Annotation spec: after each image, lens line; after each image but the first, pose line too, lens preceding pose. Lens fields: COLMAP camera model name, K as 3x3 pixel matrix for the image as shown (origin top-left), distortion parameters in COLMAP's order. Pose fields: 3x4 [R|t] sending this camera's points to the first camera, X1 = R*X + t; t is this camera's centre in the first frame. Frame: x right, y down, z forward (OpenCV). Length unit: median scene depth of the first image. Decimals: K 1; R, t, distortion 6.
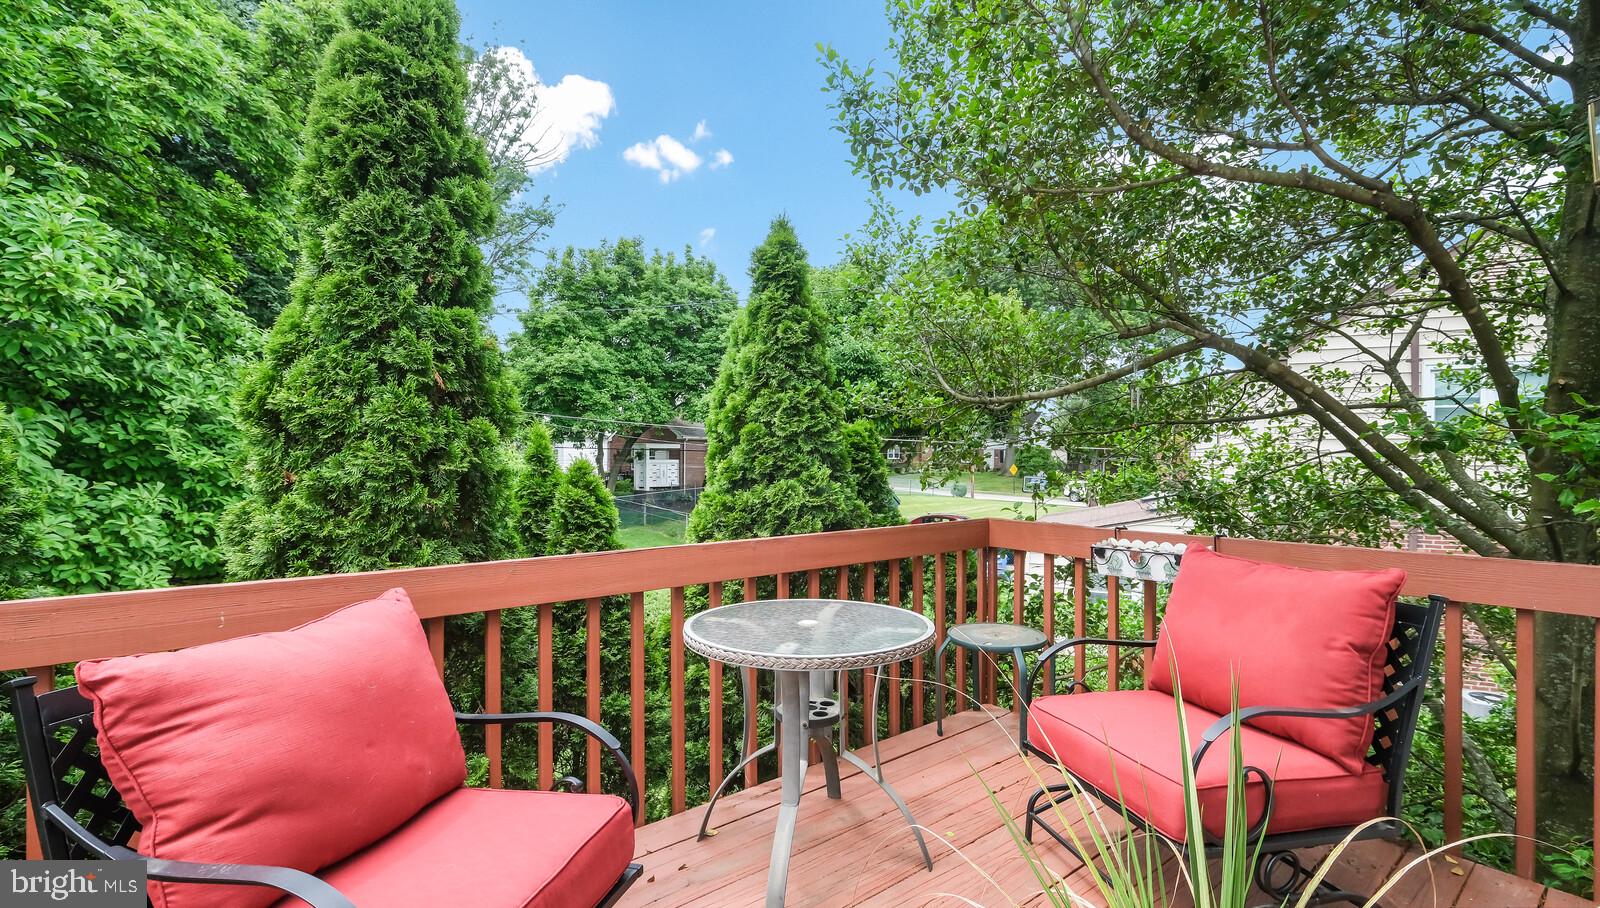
lens RADIAL K [[710.8, 0, 806.5], [0, 710.8, 459.8], [0, 0, 1]] dist [0.003496, 0.000913]
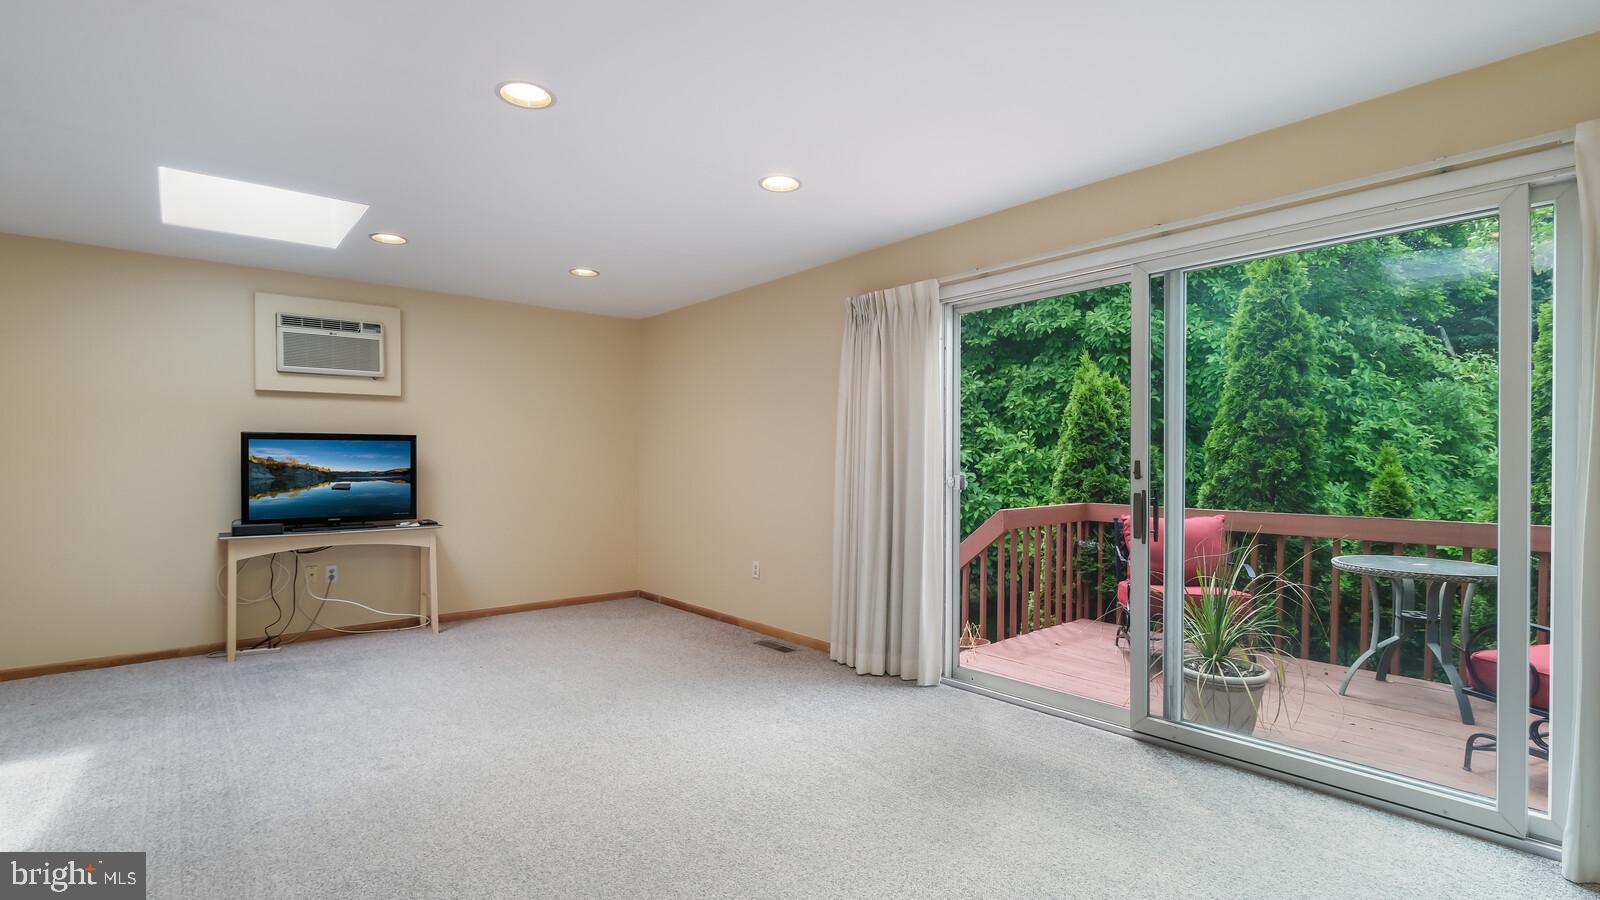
lens RADIAL K [[703.8, 0, 807.3], [0, 703.8, 460.9], [0, 0, 1]] dist [-0.001599, -0.000125]
pose [[0.047451, -0.003022, -0.998869, 1.207116], [-0.004605, 0.999984, -0.003245, -0.003891], [0.998863, 0.004754, 0.047437, -0.425332]]
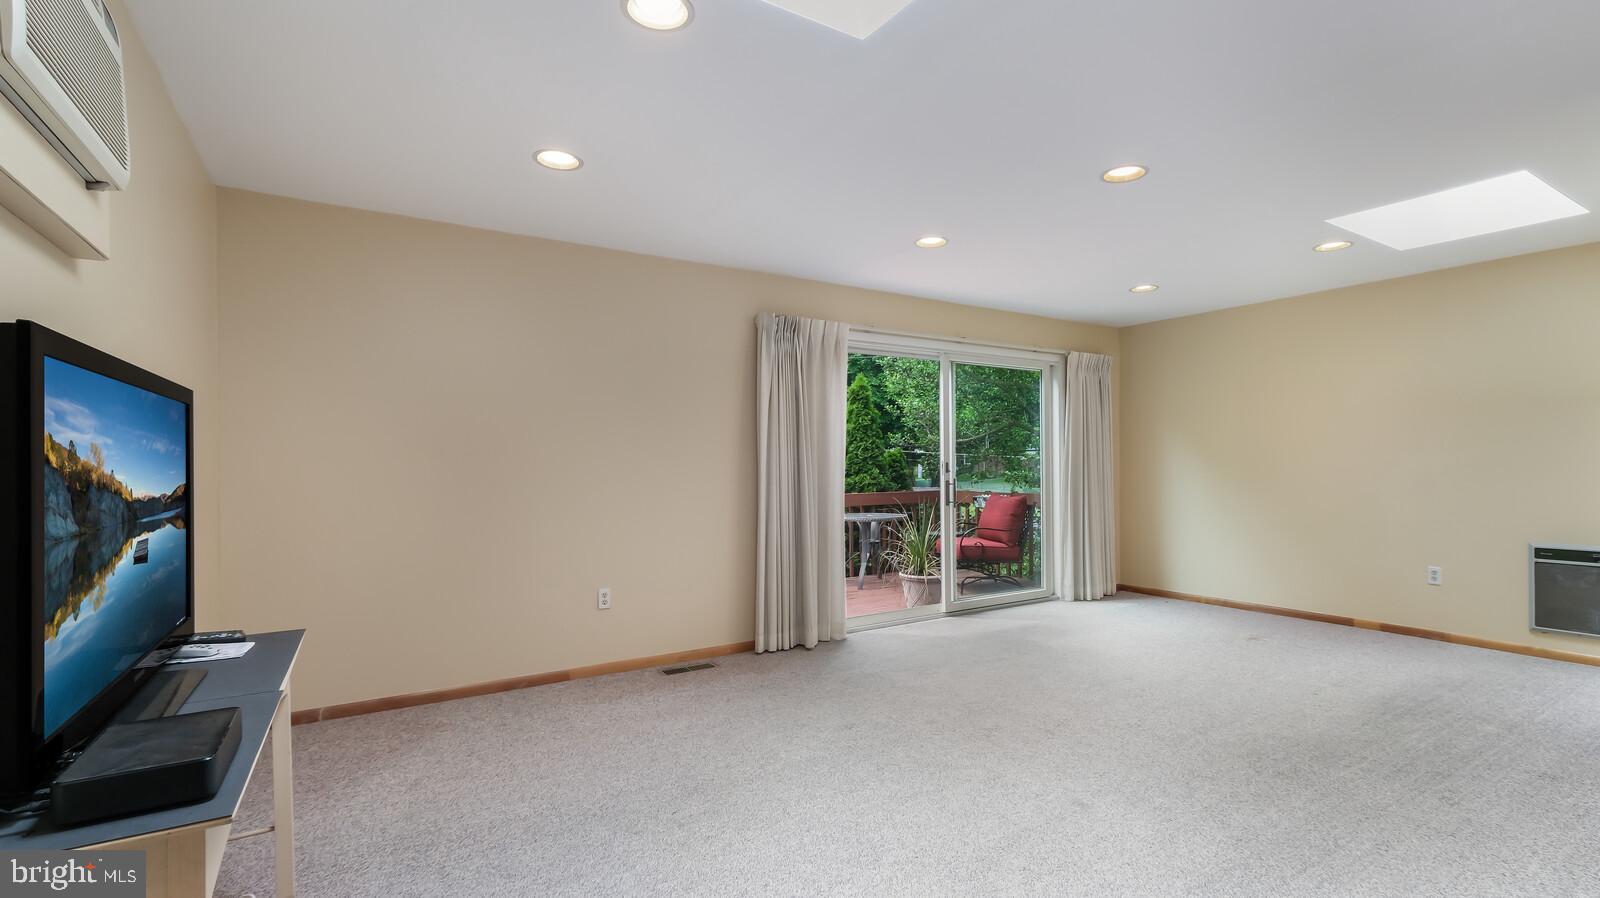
lens RADIAL K [[703.8, 0, 792.6], [0, 703.8, 458.5], [0, 0, 1]] dist [-0.001599, -0.000125]
pose [[0.990474, -0.009826, -0.137351, 0.076656], [0.007927, 0.999865, -0.014361, 0.004827], [0.137474, 0.013135, 0.990418, -1.751267]]
